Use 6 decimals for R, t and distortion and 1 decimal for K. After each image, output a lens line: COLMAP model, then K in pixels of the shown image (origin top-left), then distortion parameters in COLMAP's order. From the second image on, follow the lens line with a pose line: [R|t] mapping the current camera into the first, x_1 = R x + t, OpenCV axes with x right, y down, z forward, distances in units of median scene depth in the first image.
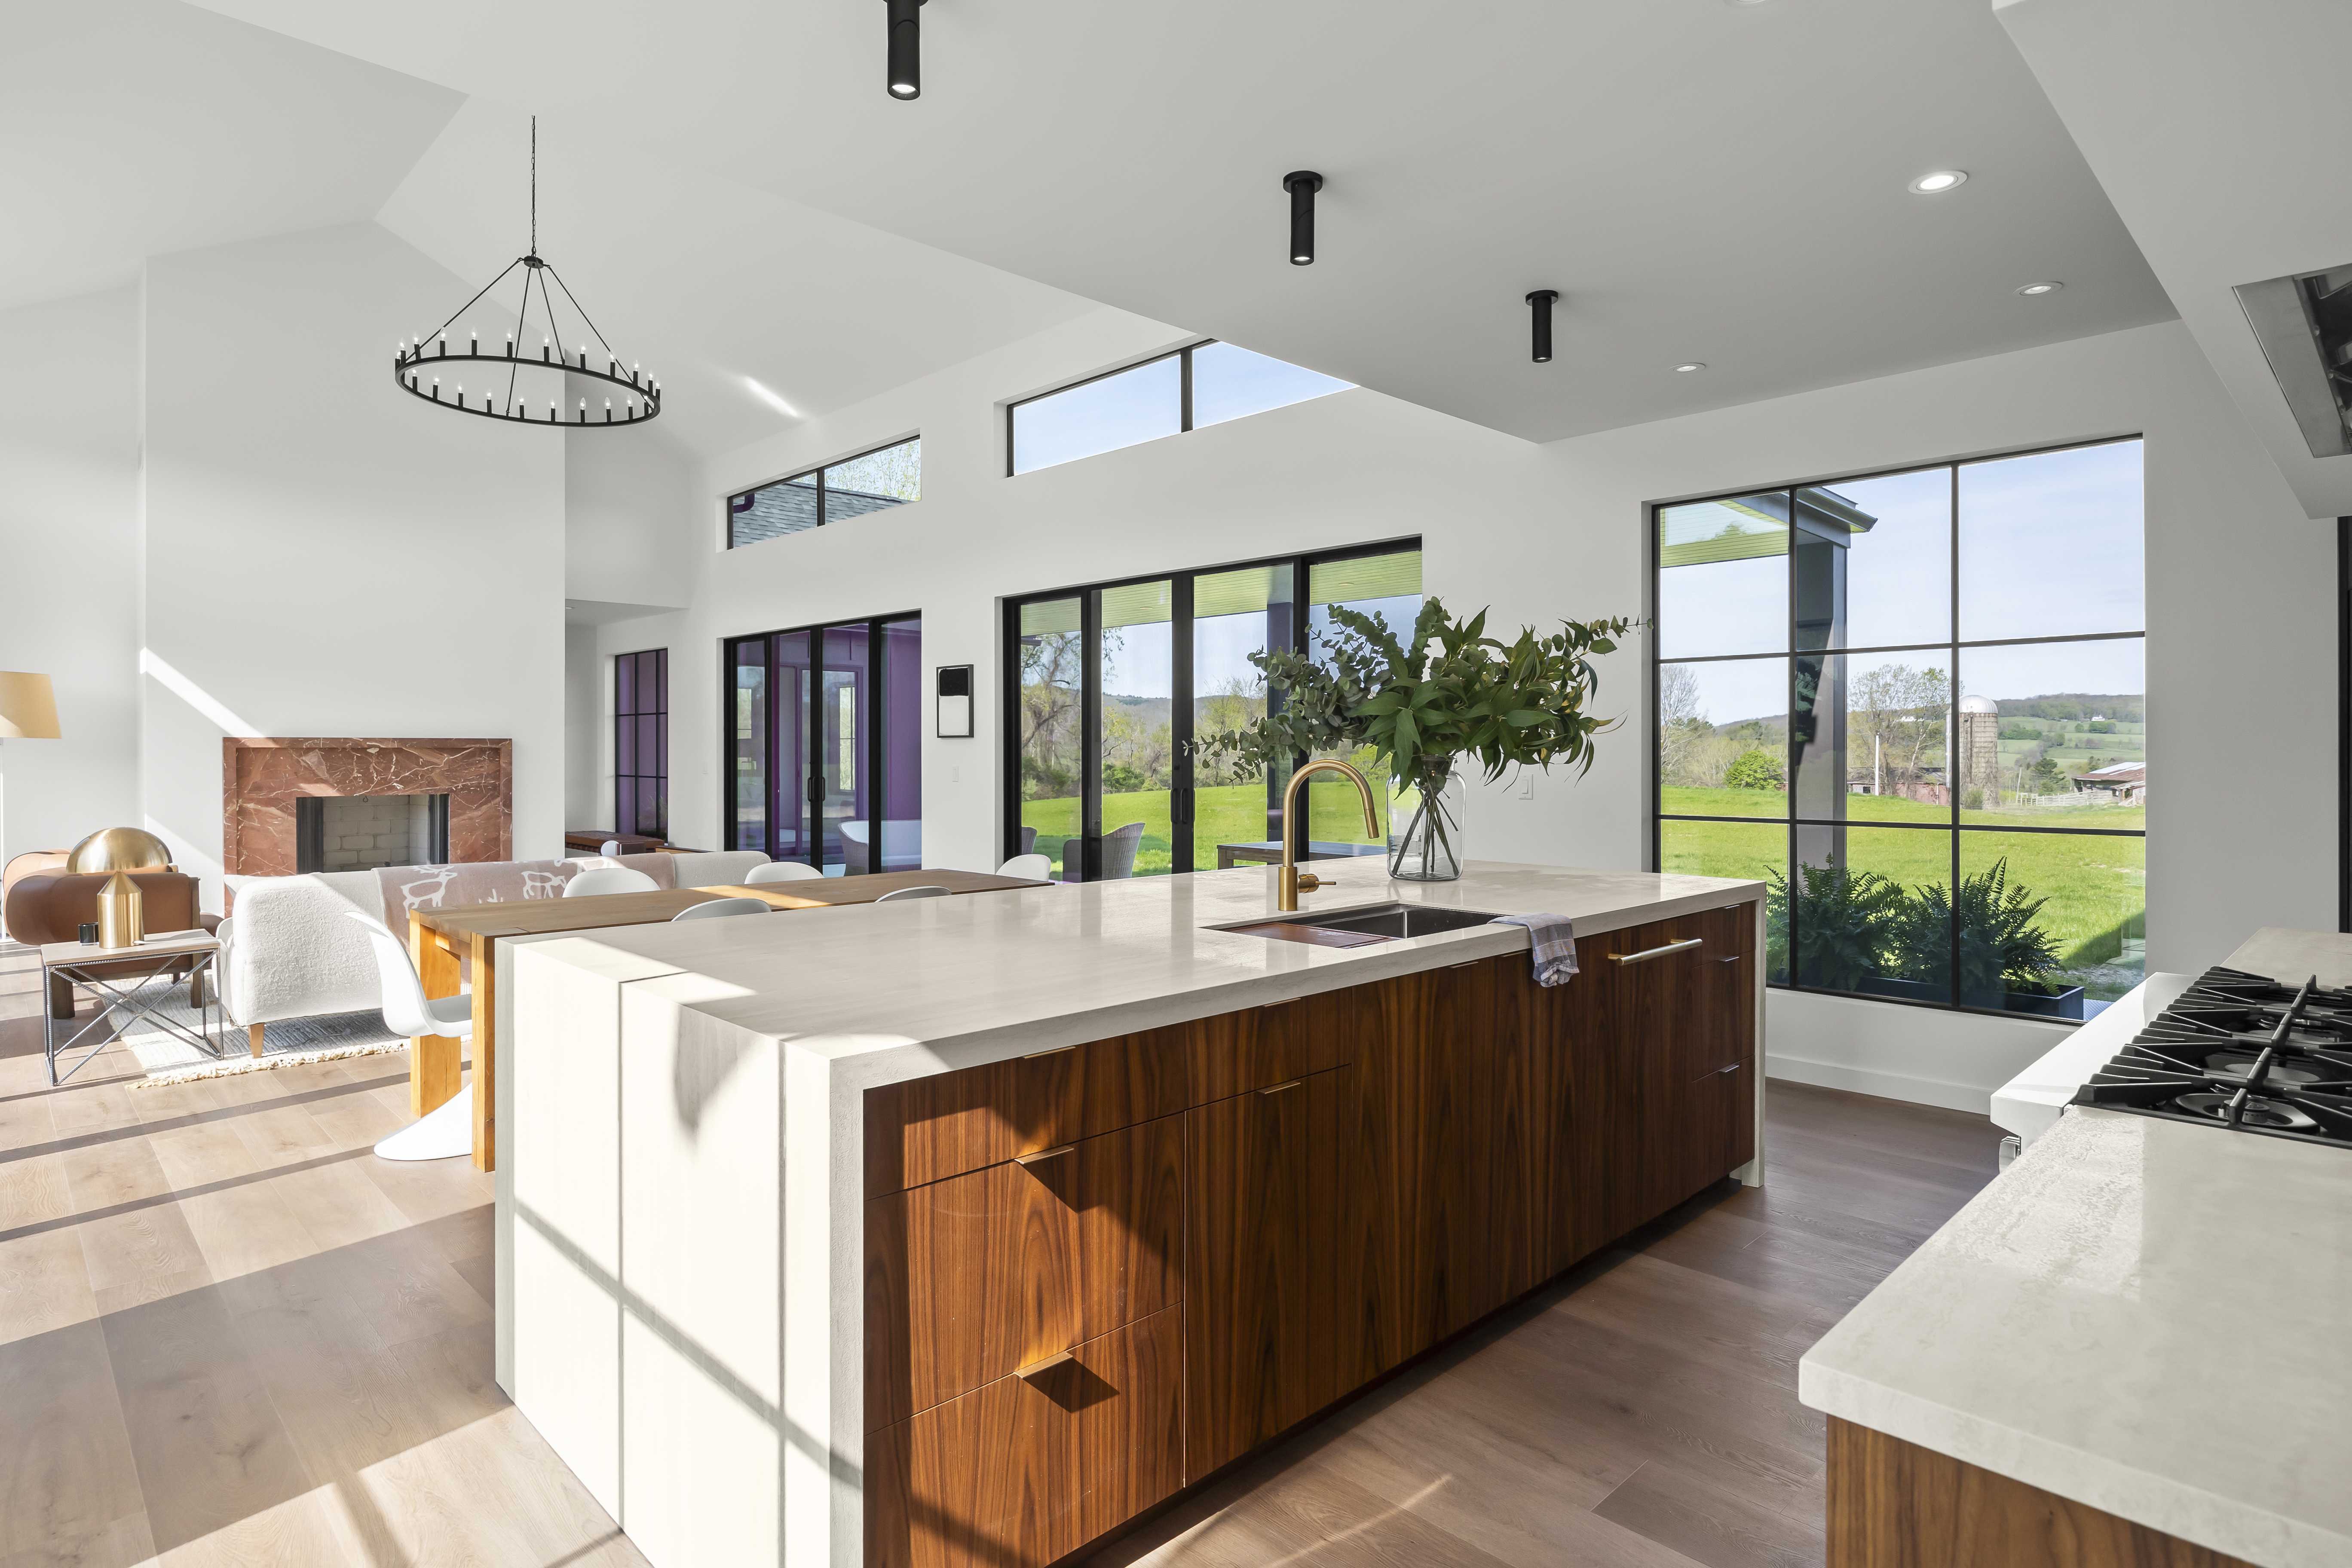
lens RADIAL K [[1259.2, 0, 1178.1], [0, 1259.2, 753.7], [0, 0, 1]] dist [-0.004528, -0.002966]
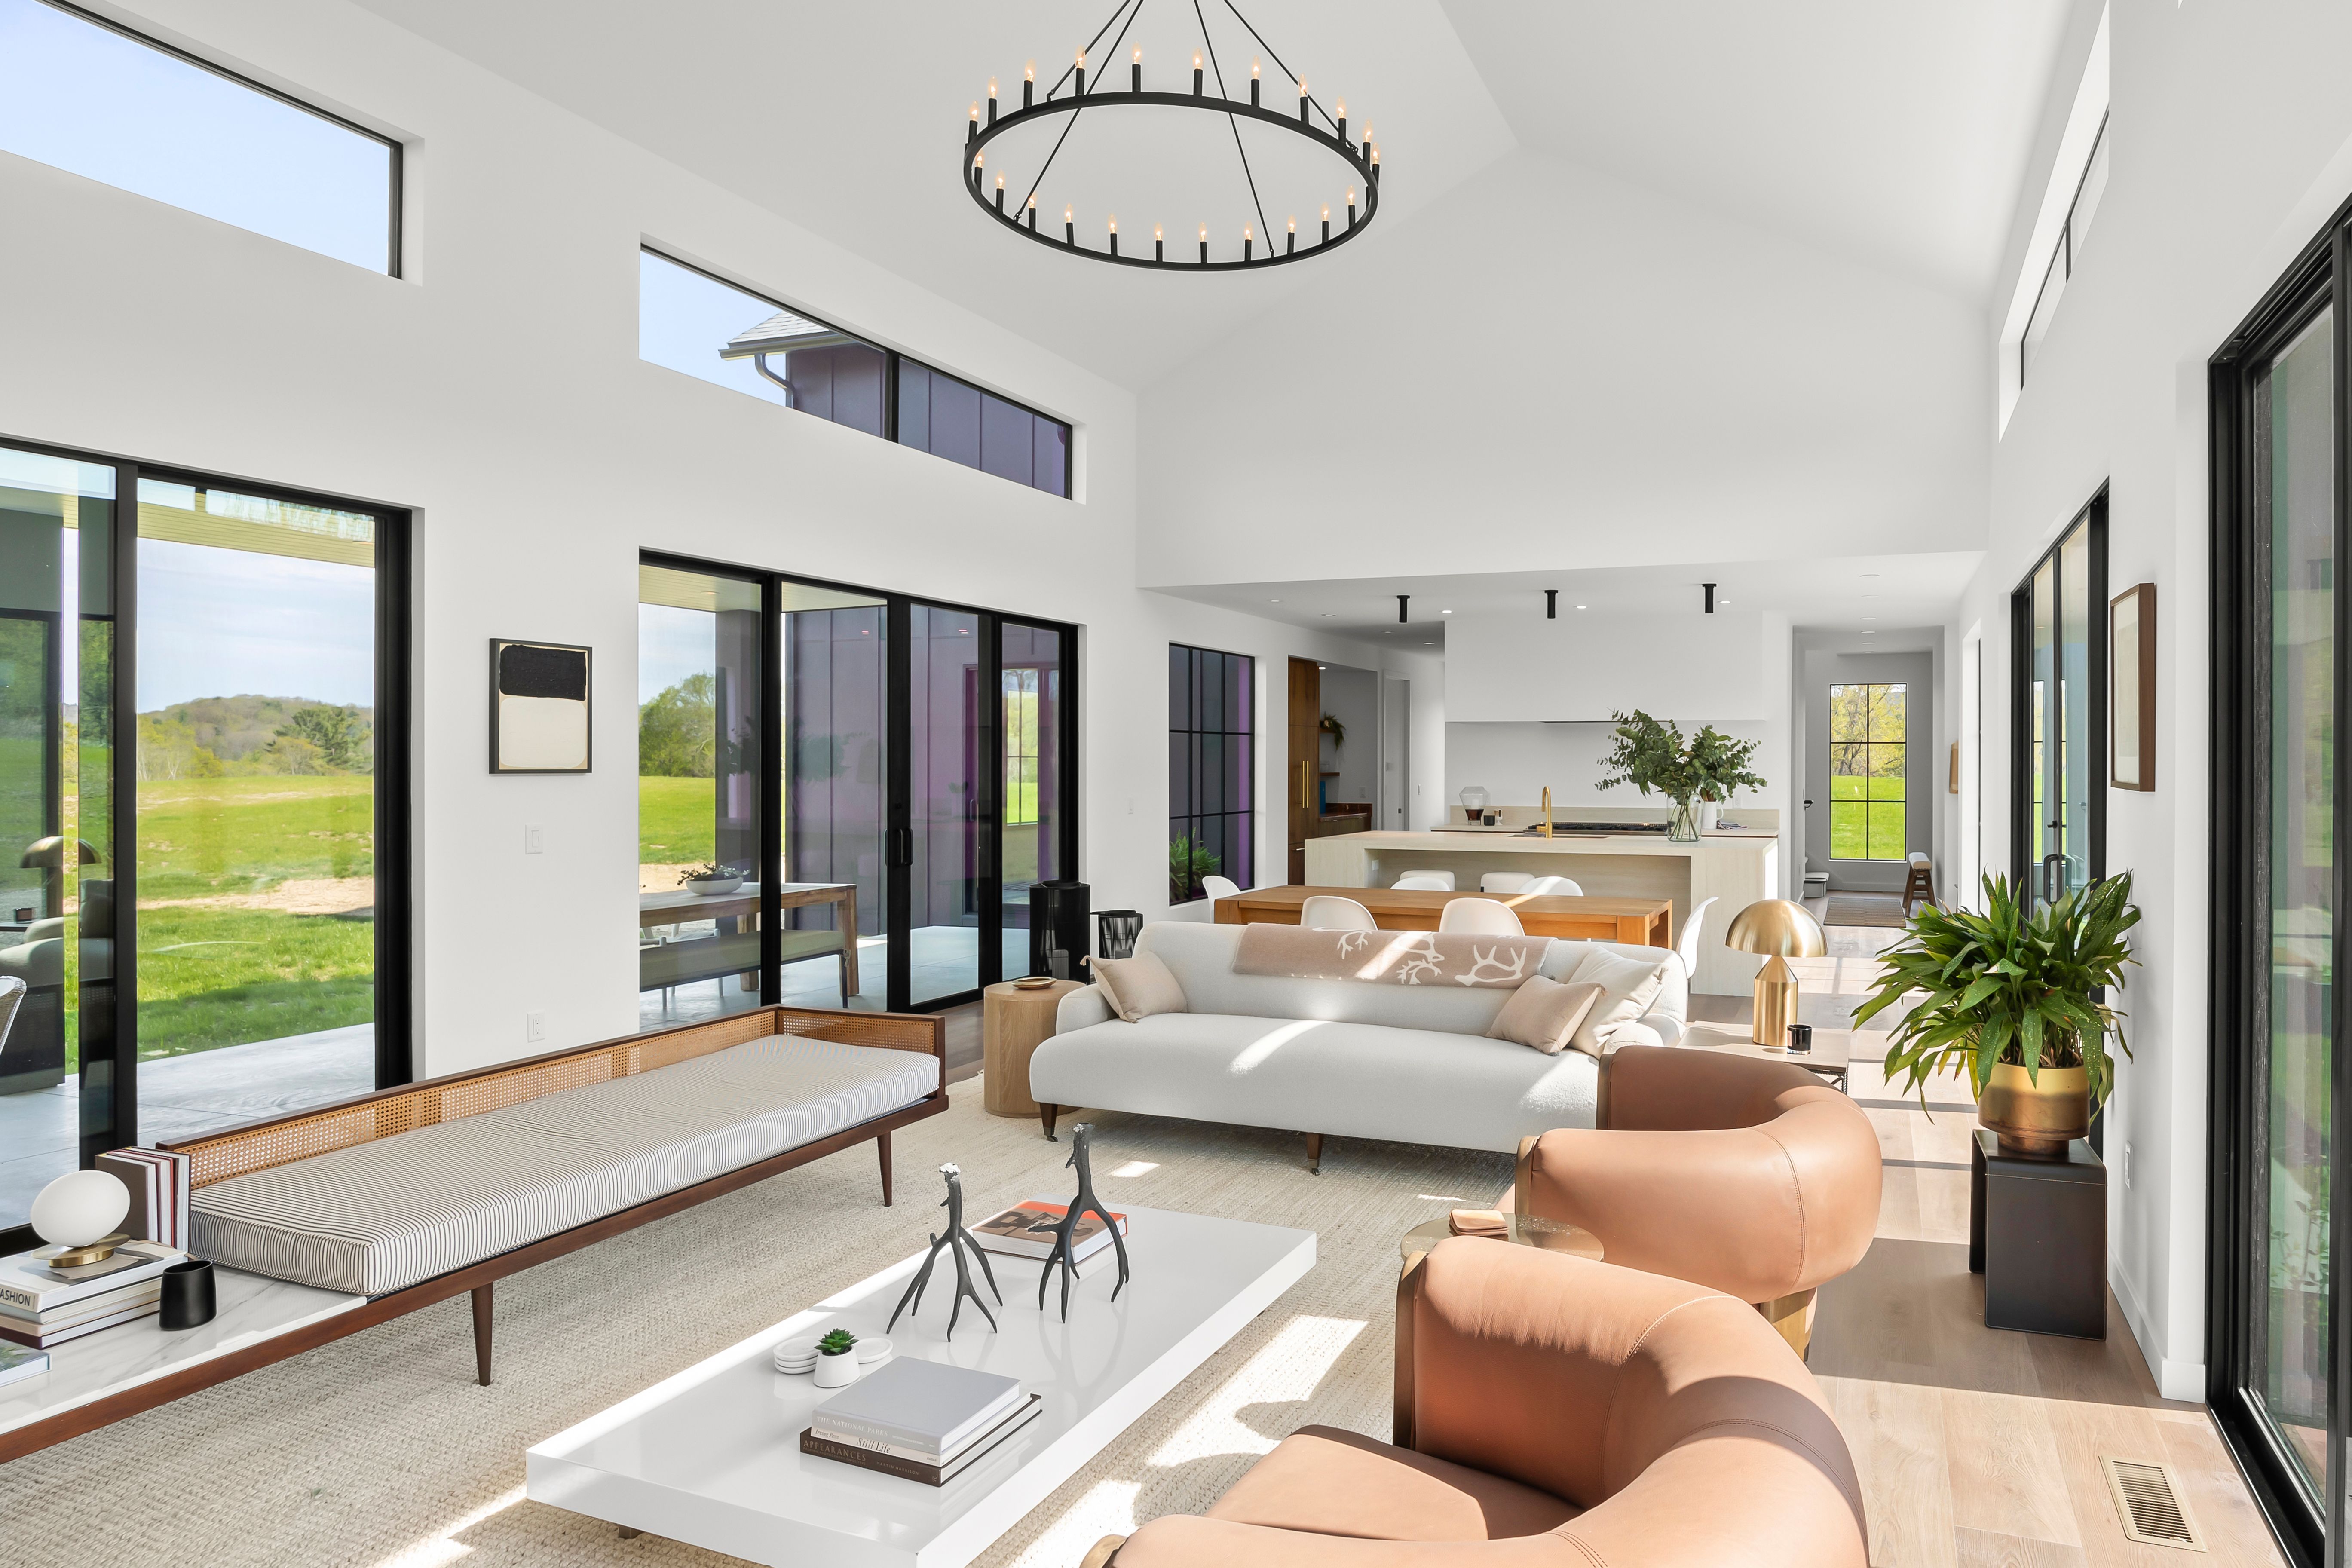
lens RADIAL K [[1355.2, 0, 1364.9], [0, 1355.2, 763.3], [0, 0, 1]] dist [0.025135, -0.000504]
pose [[-0.425947, -0.001493, 0.904747, -0.840659], [-0.001183, 0.999999, 0.001094, -0.017781], [-0.904747, -0.000605, -0.425948, 0.894818]]
